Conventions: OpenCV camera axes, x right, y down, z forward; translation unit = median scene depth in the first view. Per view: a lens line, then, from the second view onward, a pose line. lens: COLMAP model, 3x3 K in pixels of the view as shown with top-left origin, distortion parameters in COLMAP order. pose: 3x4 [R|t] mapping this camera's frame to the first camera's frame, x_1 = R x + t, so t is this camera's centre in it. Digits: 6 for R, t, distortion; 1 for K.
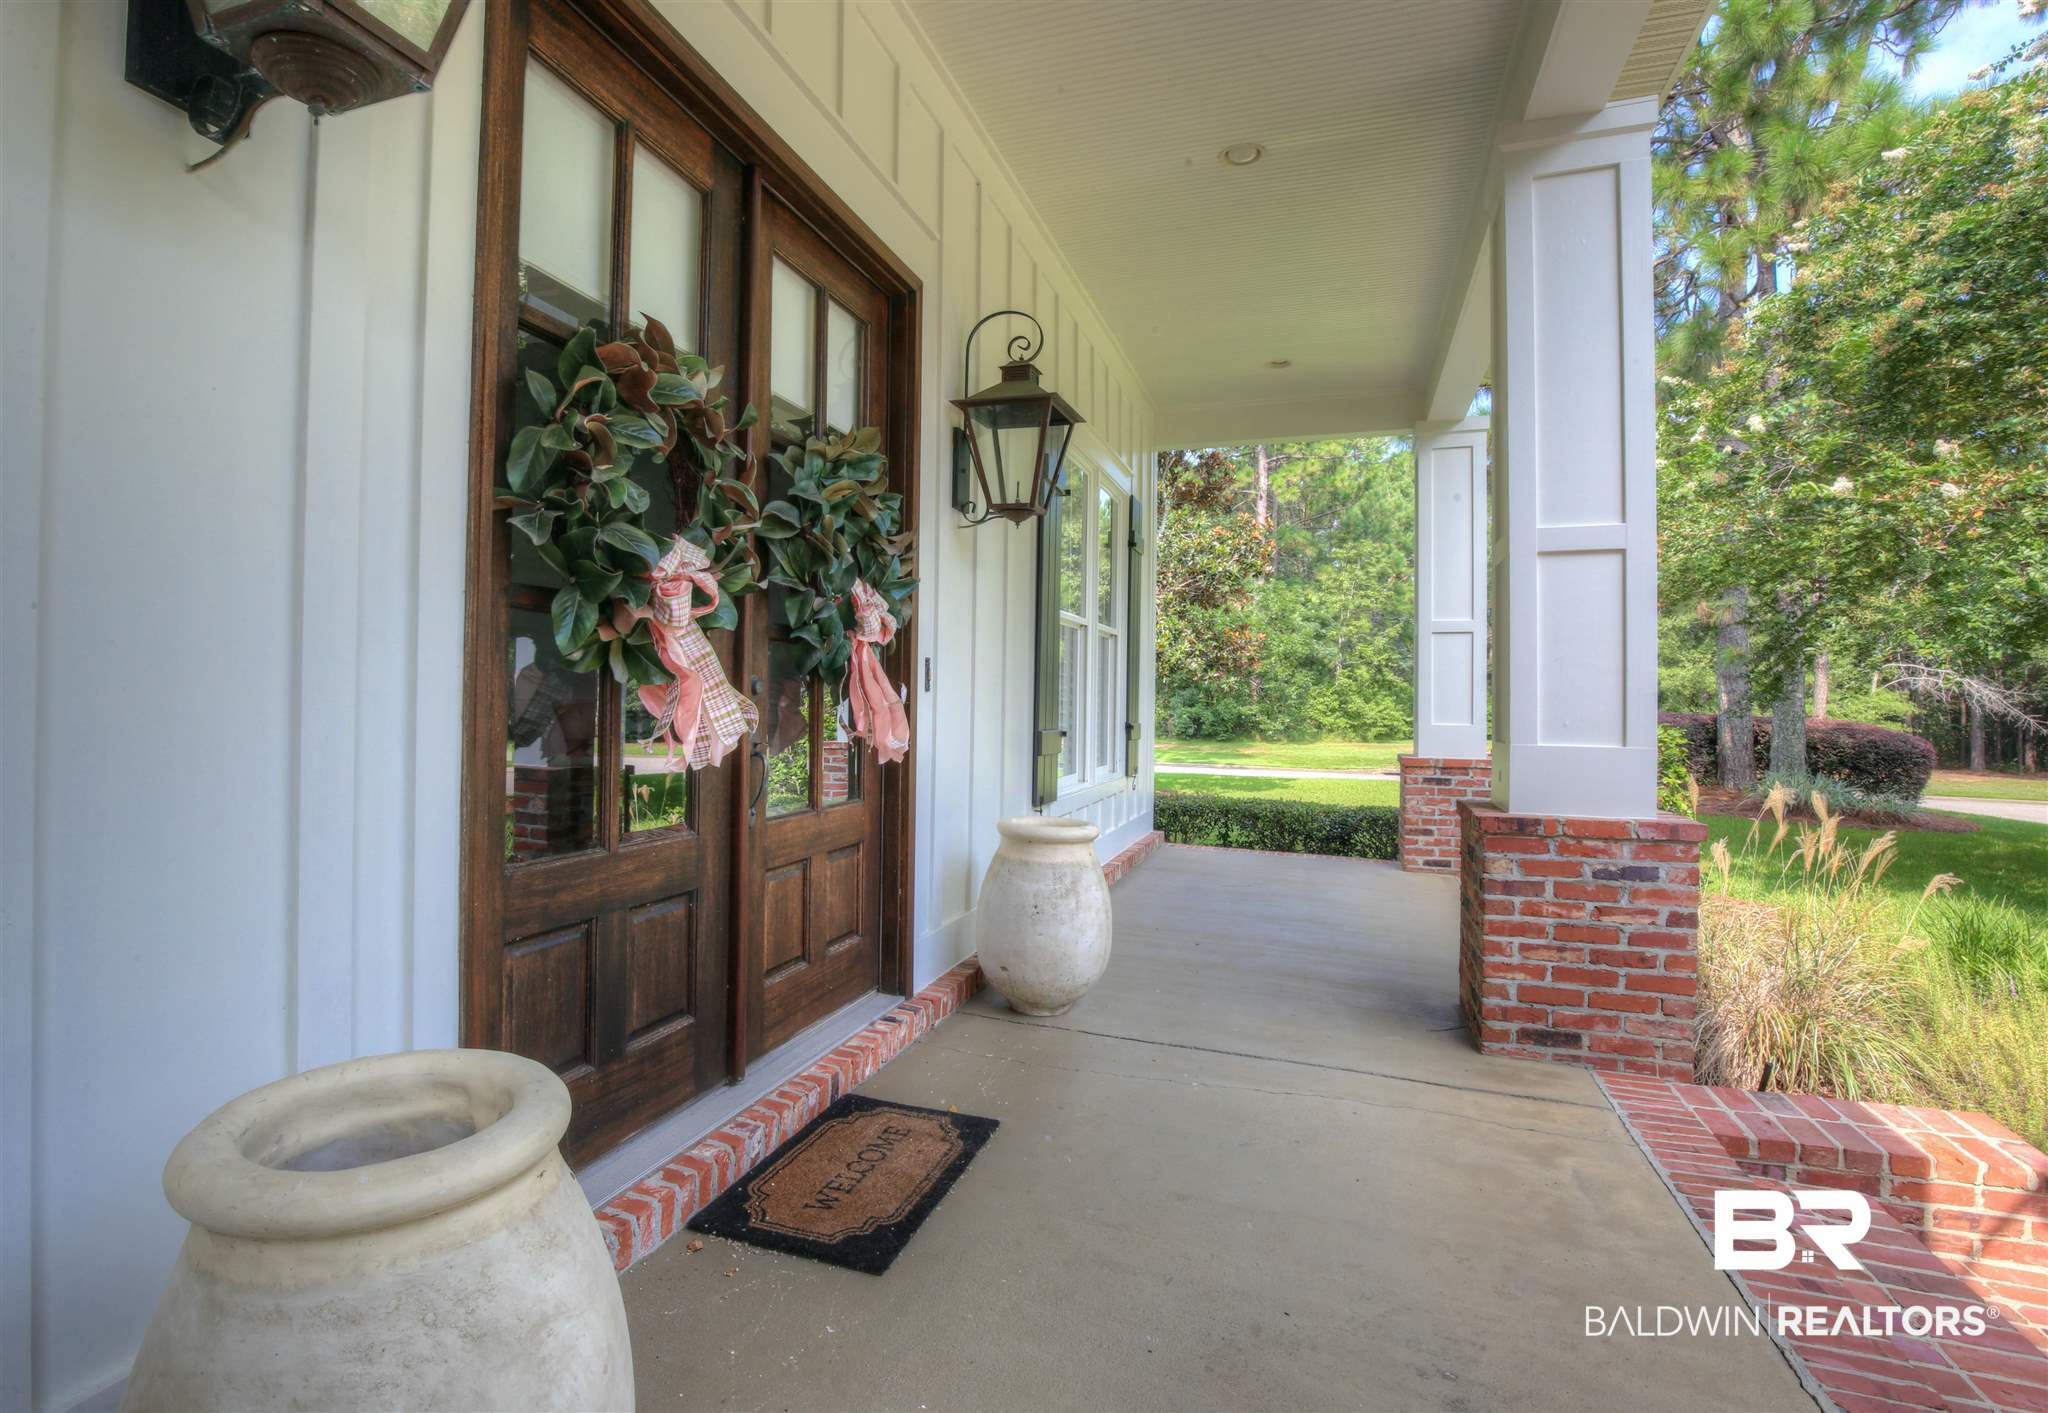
lens RADIAL K [[946.2, 0, 1021.6], [0, 946.2, 698.7], [0, 0, 1]] dist [-0.023136, 0.000012]
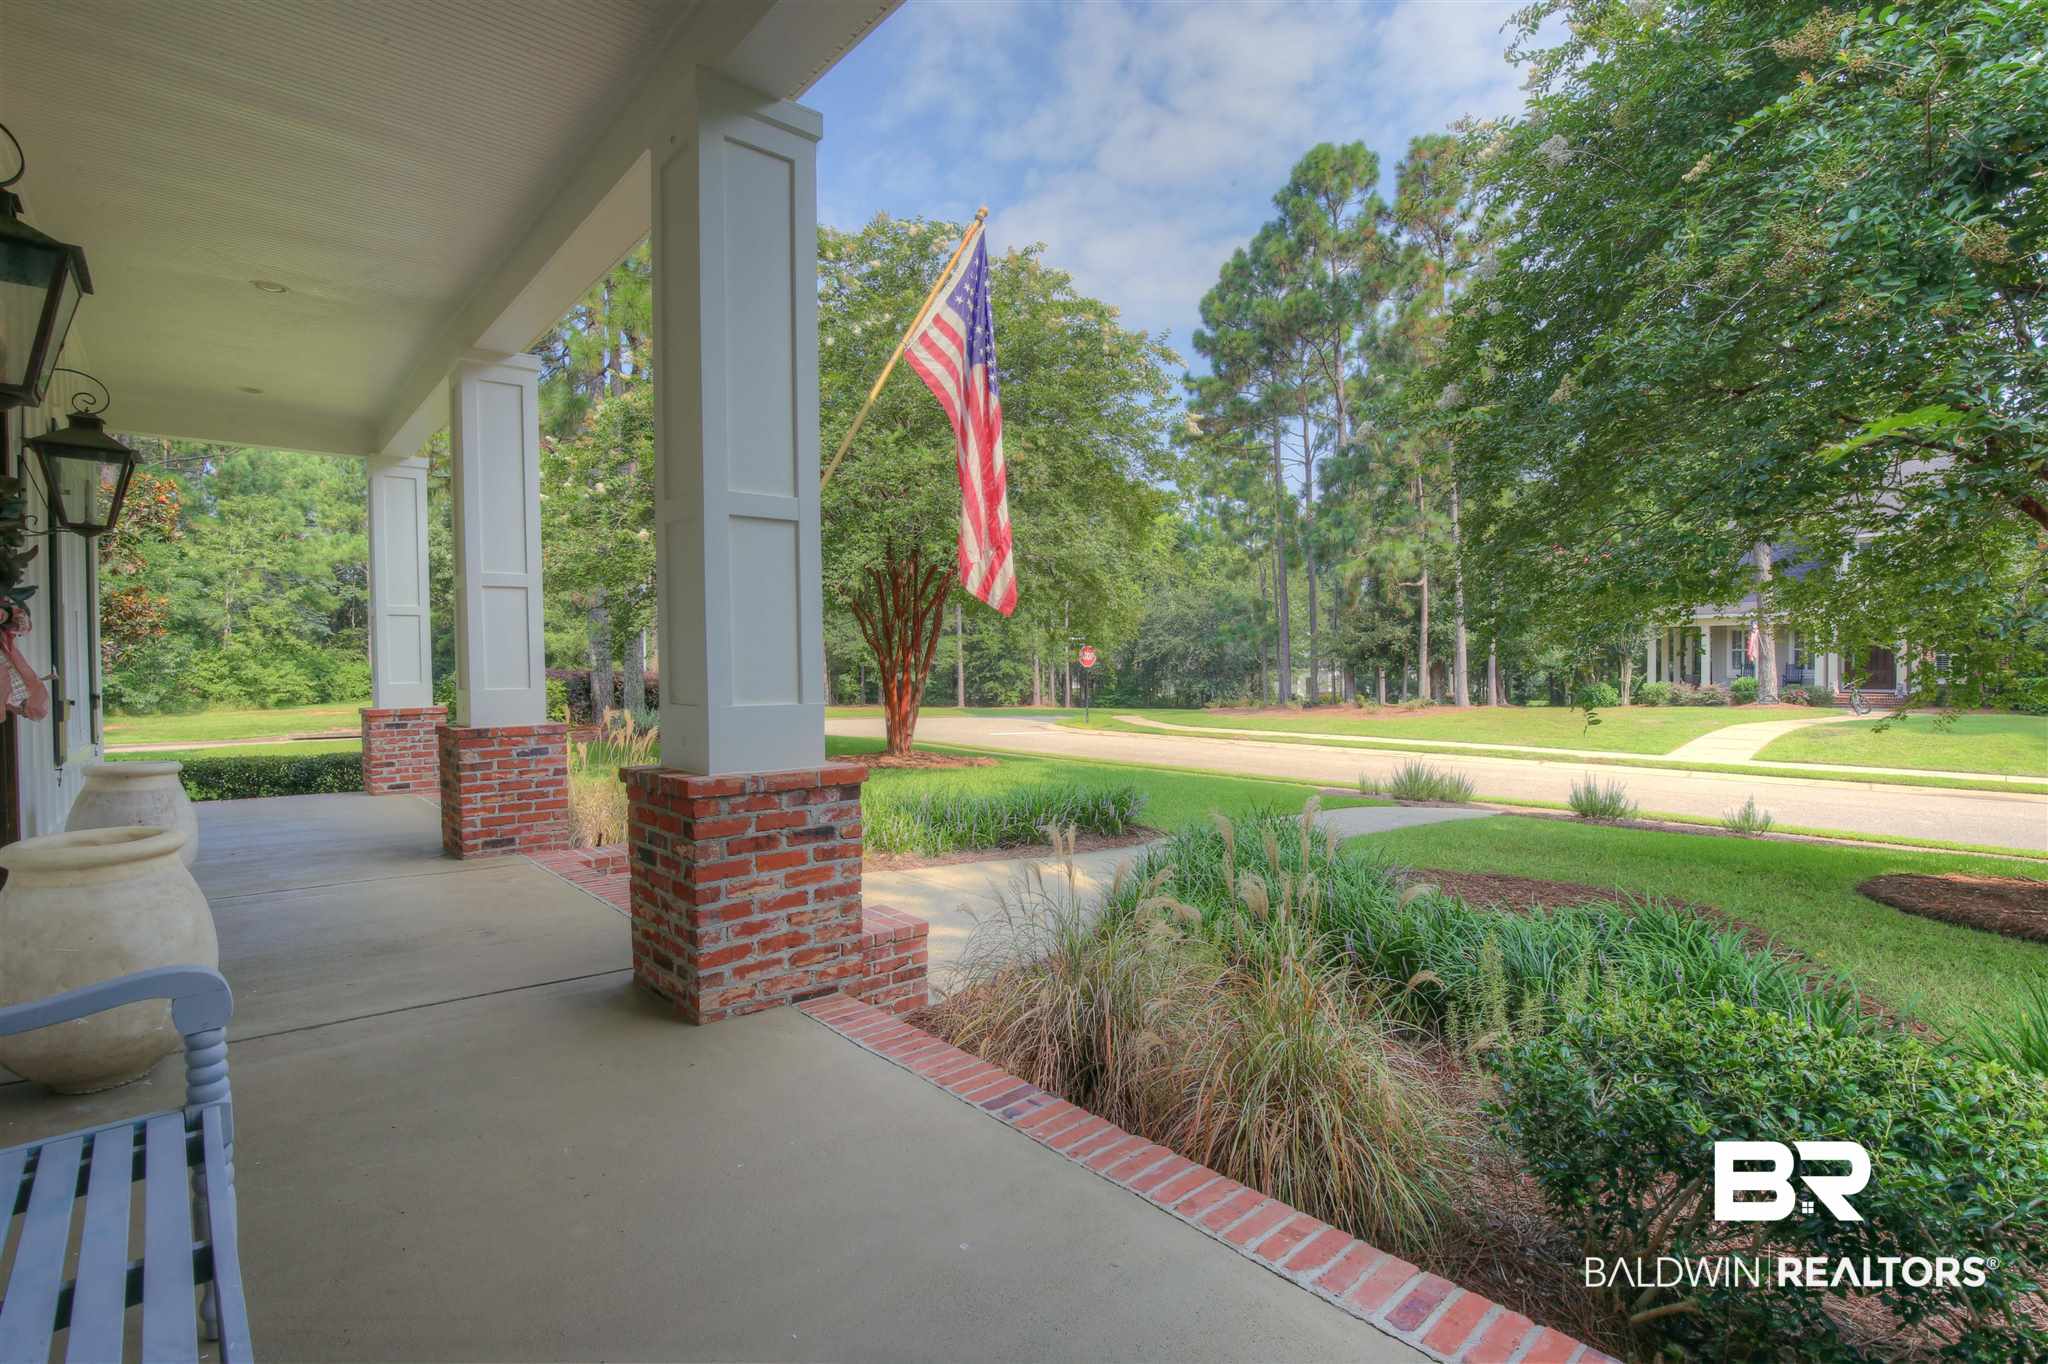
lens RADIAL K [[945.4, 0, 1024.8], [0, 945.4, 679.7], [0, 0, 1]] dist [-0.031334, 0.004578]
pose [[0.483953, -0.035947, 0.874355, -0.266799], [0.015756, 0.999352, 0.032366, -0.006688], [-0.874952, -0.001887, 0.484206, -0.400590]]
